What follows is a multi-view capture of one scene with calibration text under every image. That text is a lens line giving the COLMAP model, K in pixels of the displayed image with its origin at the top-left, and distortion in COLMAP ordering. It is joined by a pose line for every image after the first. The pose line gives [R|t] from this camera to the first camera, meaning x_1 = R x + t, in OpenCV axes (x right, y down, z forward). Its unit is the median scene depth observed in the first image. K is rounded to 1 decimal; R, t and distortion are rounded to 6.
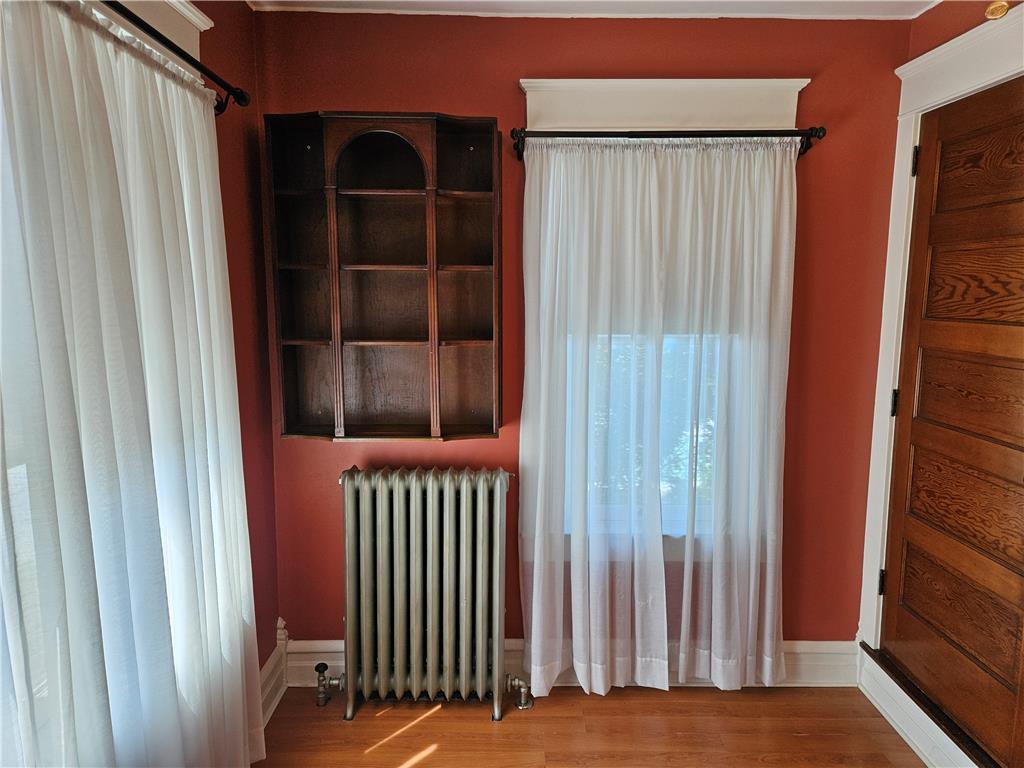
lens RADIAL K [[682.3, 0, 510.8], [0, 682.3, 380.4], [0, 0, 1]] dist [0.079675, -0.063336]
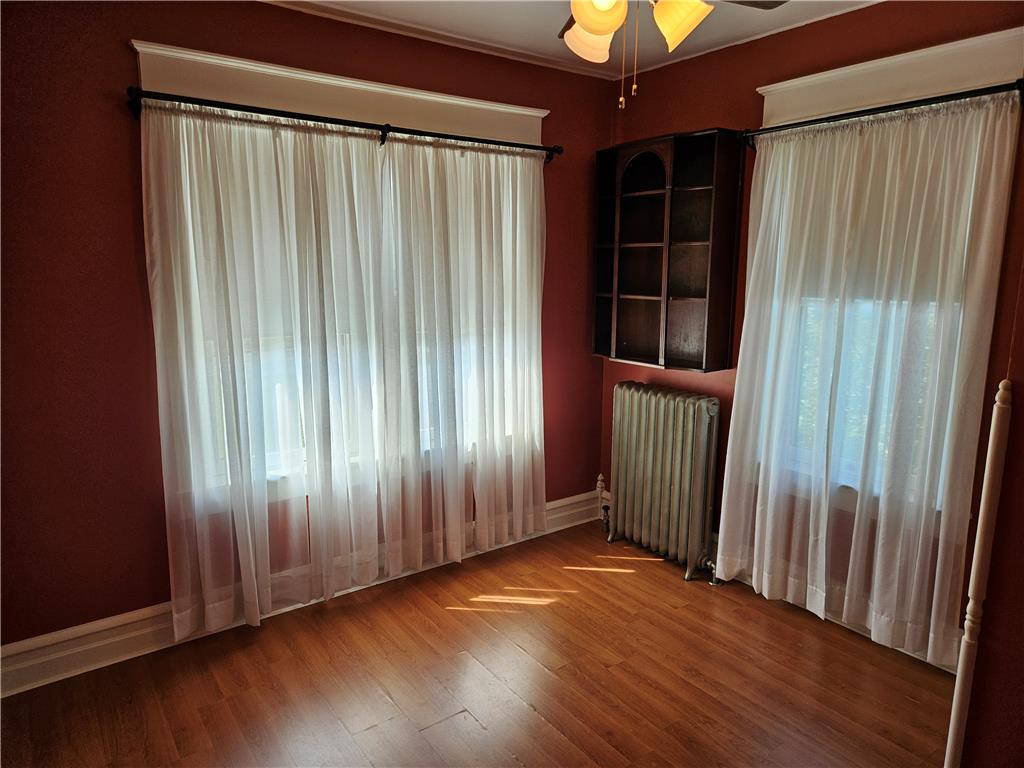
lens RADIAL K [[682.3, 0, 509.7], [0, 682.3, 390.9], [0, 0, 1]] dist [0.079675, -0.063336]
pose [[0.576267, 0.148071, -0.803736, 0.817805], [-0.103852, 0.988745, 0.107694, 0.014019], [0.810636, 0.021409, 0.585159, -0.077509]]
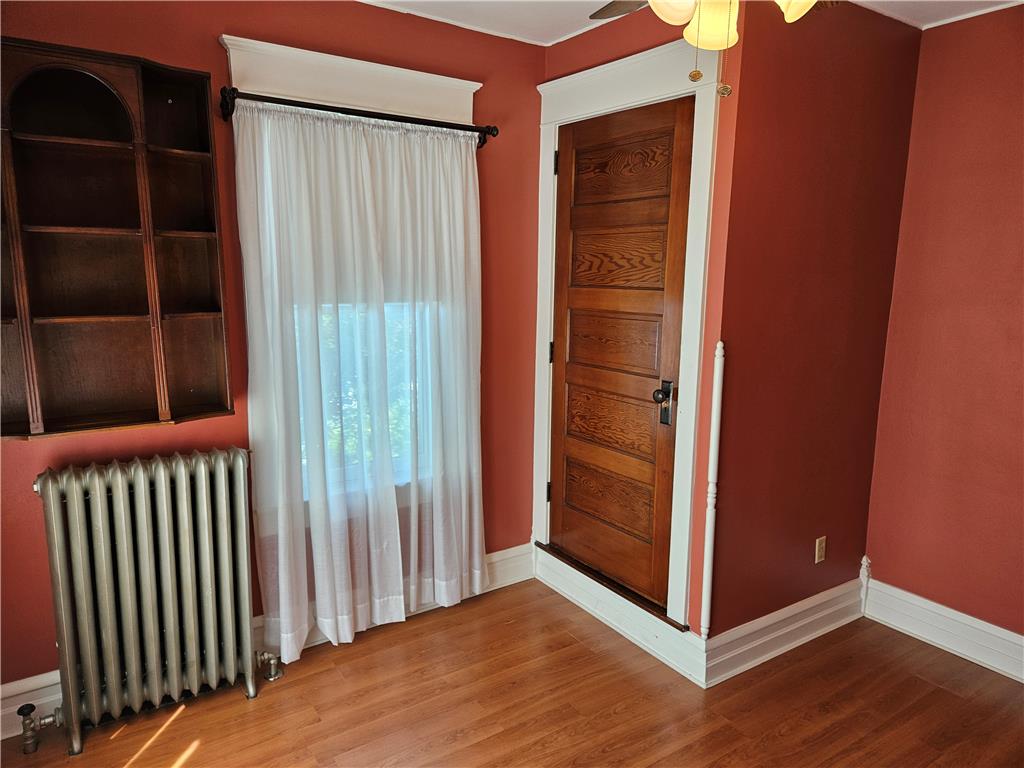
lens RADIAL K [[682.3, 0, 503.5], [0, 682.3, 386.7], [0, 0, 1]] dist [0.079675, -0.063336]
pose [[0.837507, -0.091072, 0.538784, -0.216070], [0.065577, 0.995638, 0.066360, 0.005946], [-0.542478, -0.020245, 0.839826, -0.019078]]
